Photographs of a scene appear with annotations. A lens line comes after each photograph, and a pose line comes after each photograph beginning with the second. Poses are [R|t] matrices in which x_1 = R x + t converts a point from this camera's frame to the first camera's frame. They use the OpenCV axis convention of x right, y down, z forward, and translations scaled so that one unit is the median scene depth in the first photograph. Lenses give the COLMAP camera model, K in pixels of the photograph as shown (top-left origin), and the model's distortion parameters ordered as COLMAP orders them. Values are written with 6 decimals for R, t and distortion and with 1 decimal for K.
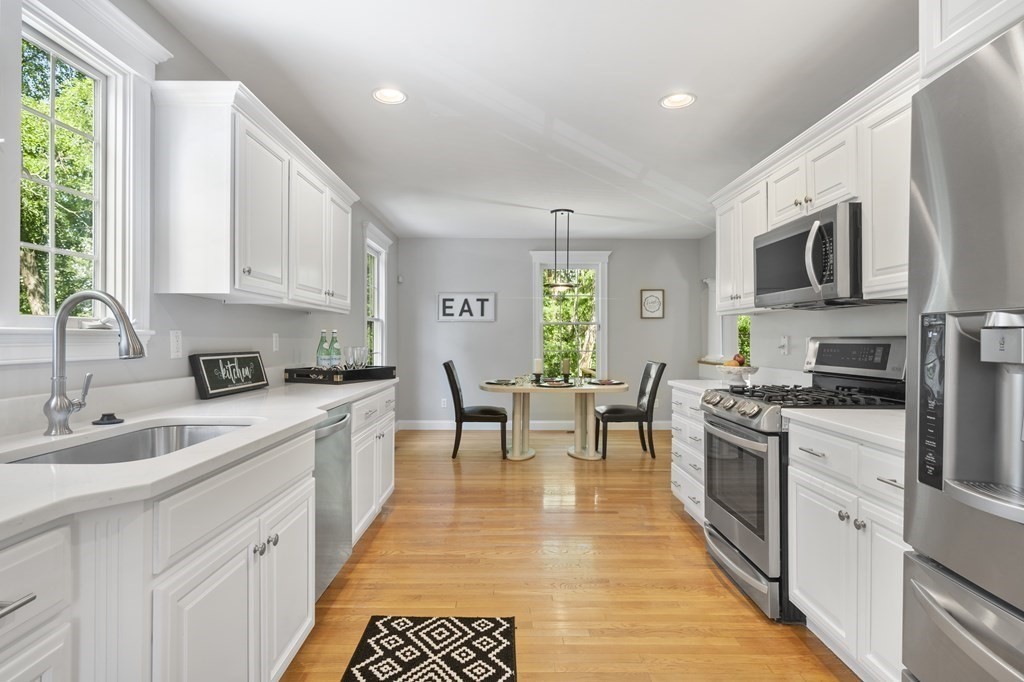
lens RADIAL K [[523.9, 0, 510.1], [0, 523.9, 339.3], [0, 0, 1]] dist [-0.000045, -0.000353]
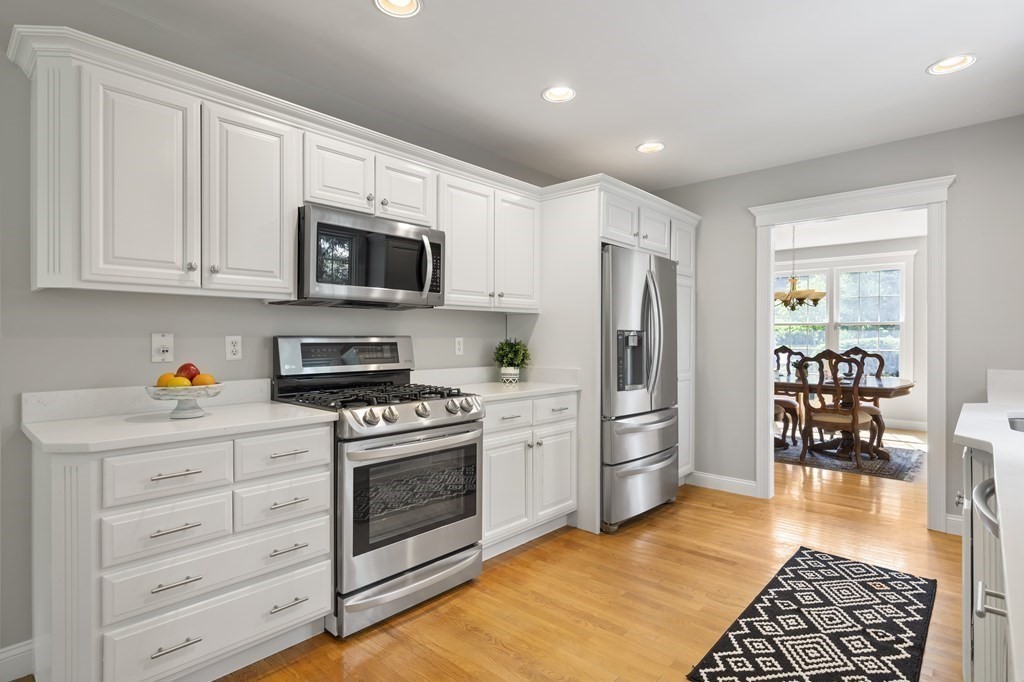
lens RADIAL K [[523.9, 0, 509.8], [0, 523.9, 339.0], [0, 0, 1]] dist [-0.000045, -0.000353]
pose [[-0.730474, -0.003118, 0.682934, -0.388711], [0.001955, 0.999976, 0.006657, -0.007618], [-0.682938, 0.006198, -0.730450, 1.977598]]
